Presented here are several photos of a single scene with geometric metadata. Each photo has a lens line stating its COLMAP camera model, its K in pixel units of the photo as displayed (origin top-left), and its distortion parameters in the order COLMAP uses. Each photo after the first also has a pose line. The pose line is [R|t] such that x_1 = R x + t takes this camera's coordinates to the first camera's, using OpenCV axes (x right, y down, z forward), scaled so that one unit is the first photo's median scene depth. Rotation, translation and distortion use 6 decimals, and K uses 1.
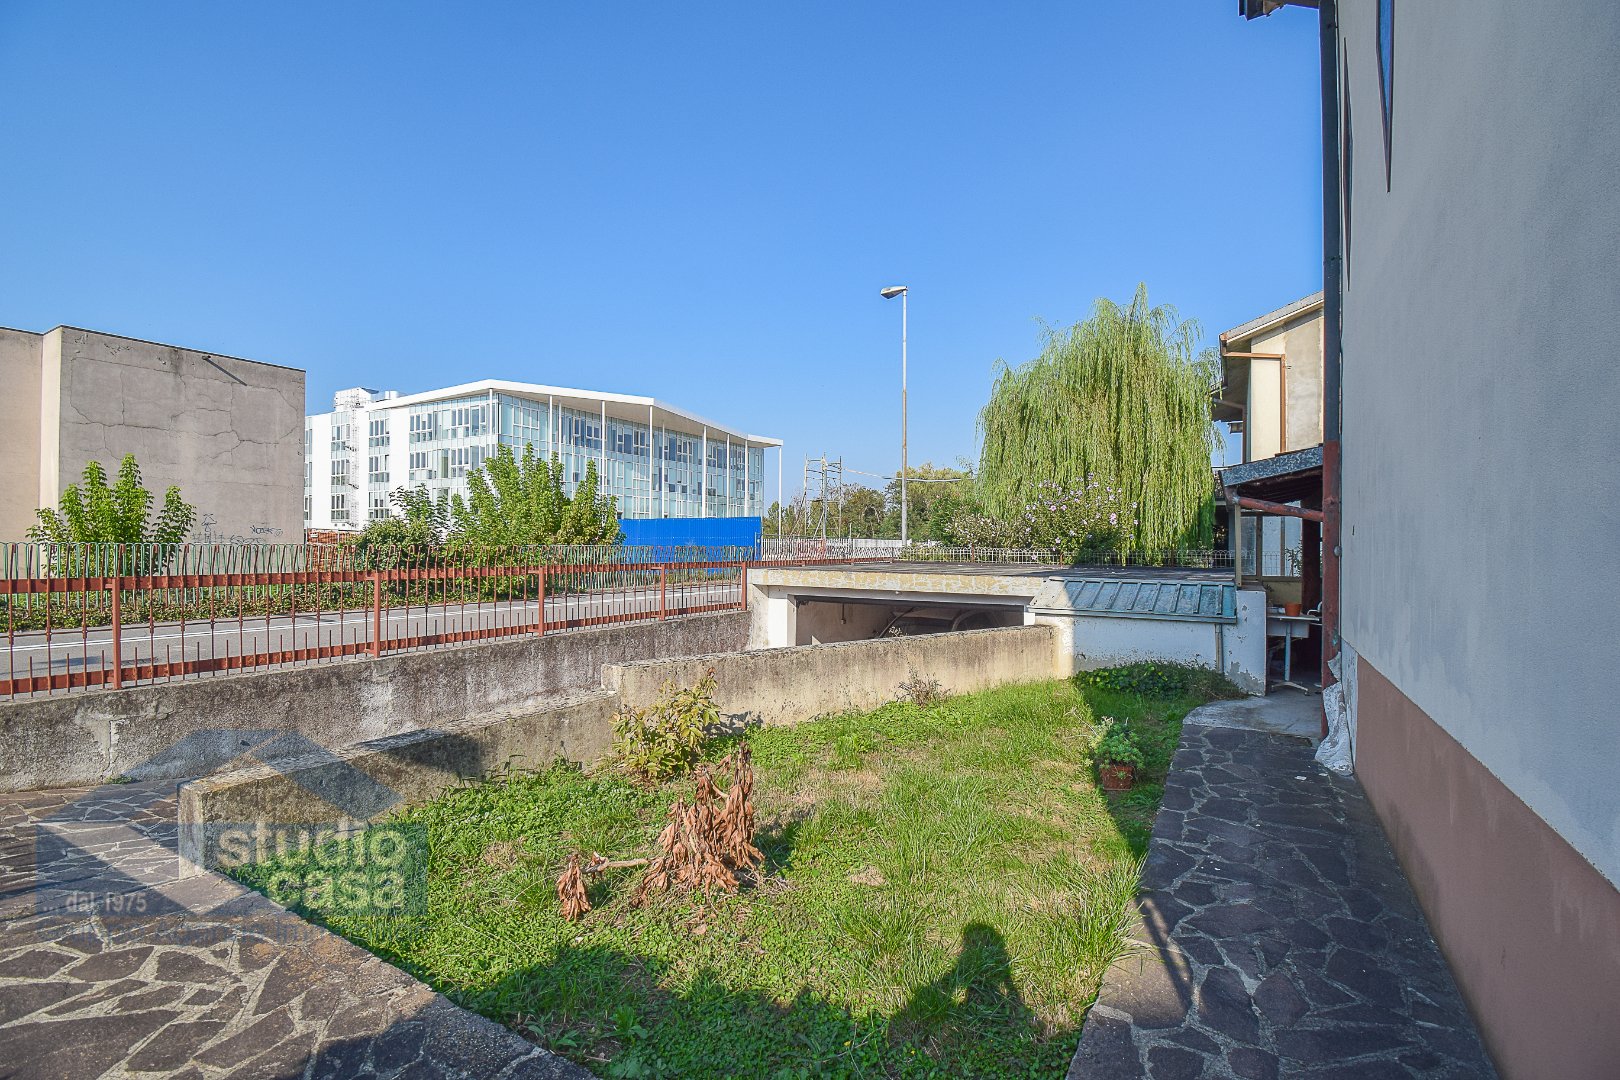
lens RADIAL K [[719.4, 0, 818.6], [0, 719.4, 539.9], [0, 0, 1]] dist [0.013960, -0.019864]
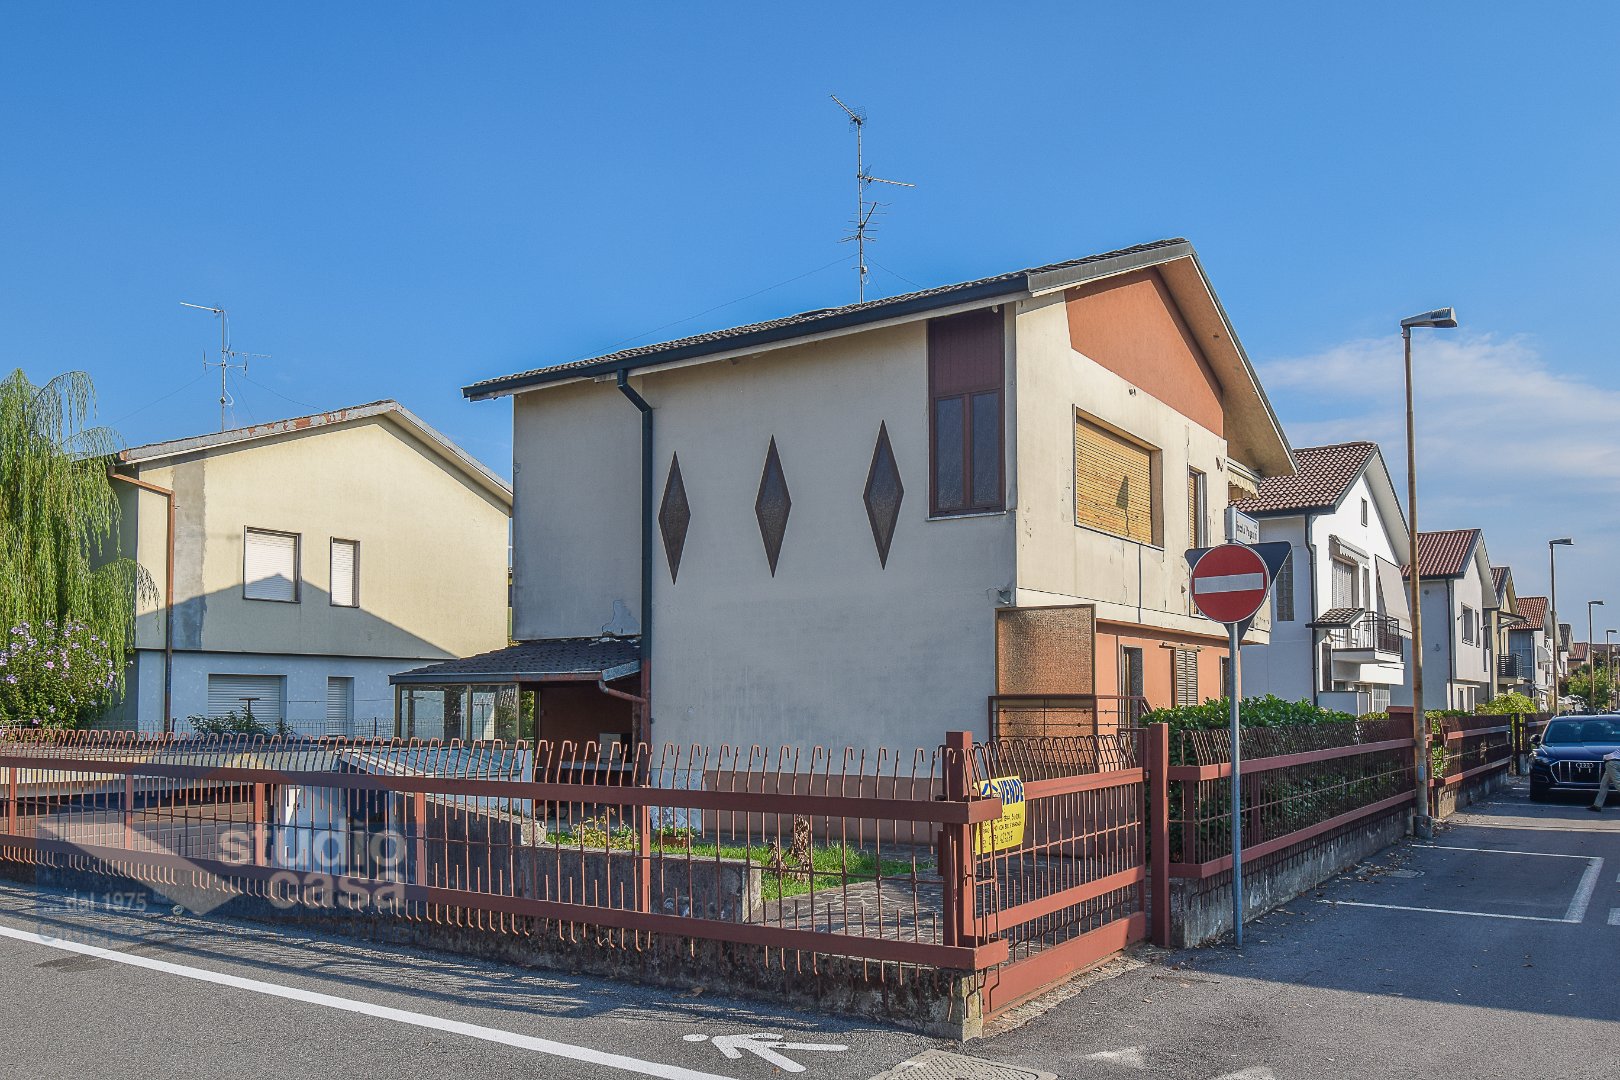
lens RADIAL K [[1253.0, 0, 821.3], [0, 1253.0, 646.2], [0, 0, 1]] dist [-0.000522, -0.002665]
pose [[0.063104, 0.039732, 0.997216, -0.818646], [-0.007227, 0.999199, -0.039354, -0.017263], [-0.997981, -0.004723, 0.063340, 0.125199]]
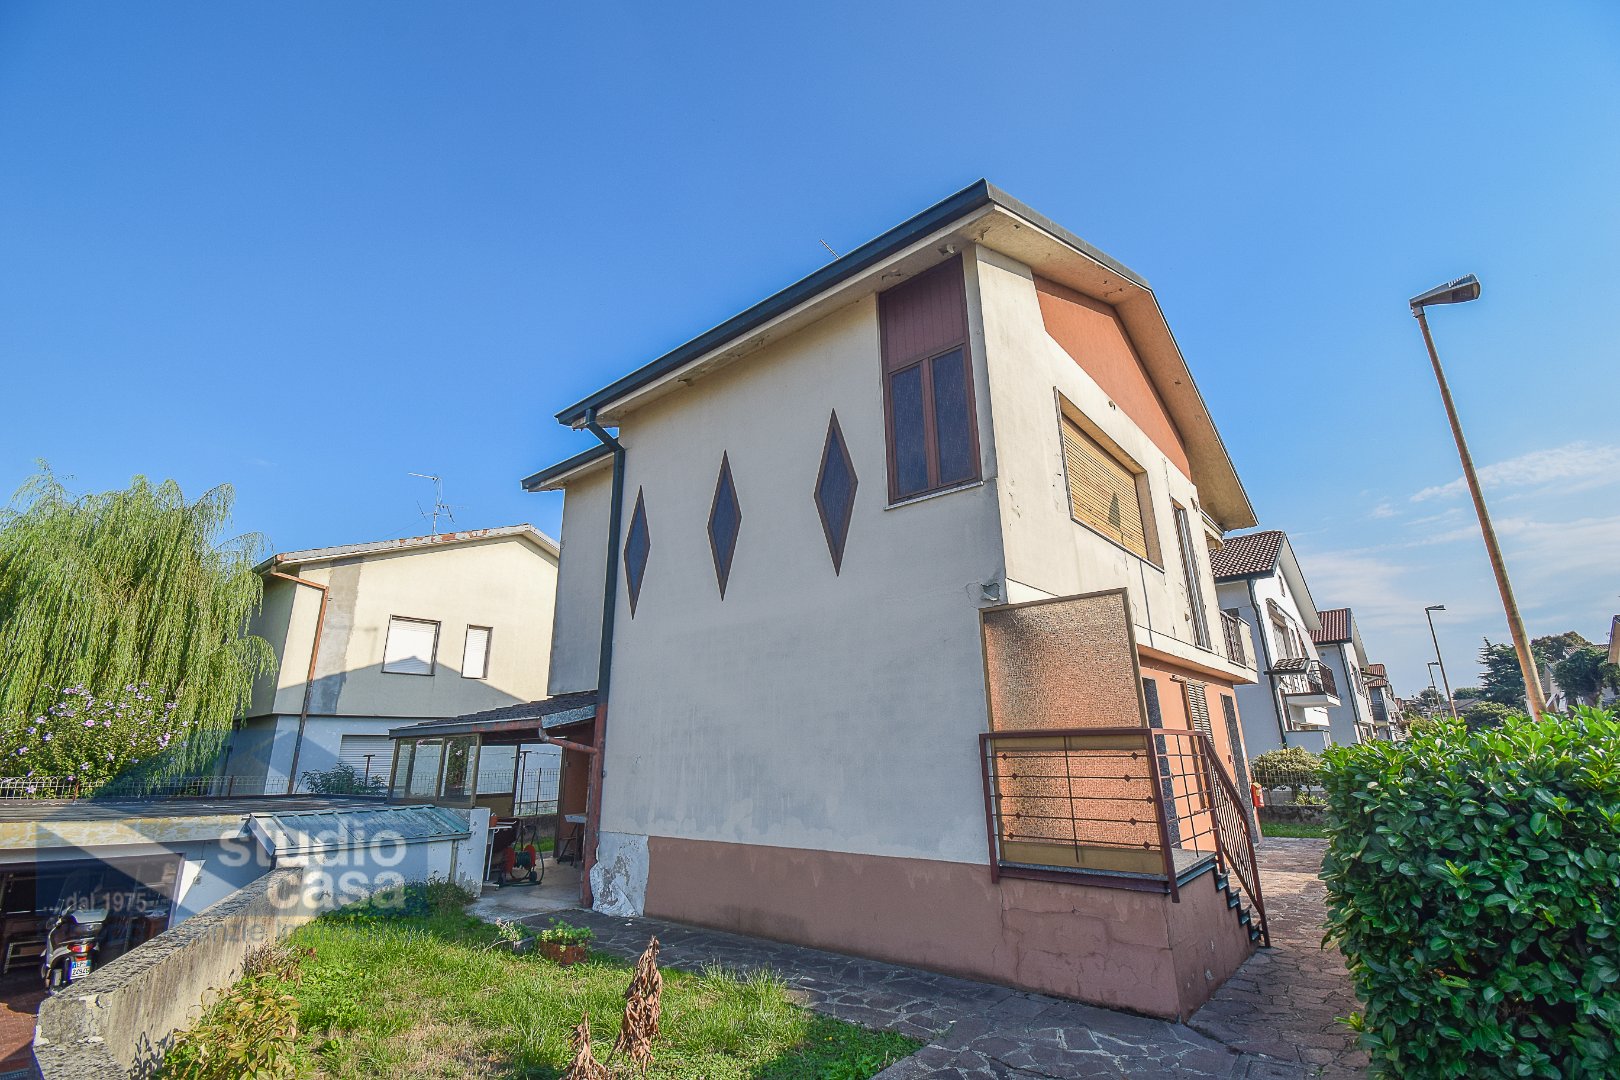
lens RADIAL K [[708.6, 0, 816.3], [0, 708.6, 533.9], [0, 0, 1]] dist [0.024942, -0.029159]
pose [[0.168799, 0.280191, 0.944987, -0.293175], [0.011432, 0.958123, -0.286128, -0.013059], [-0.985584, 0.059101, 0.158527, 0.080580]]
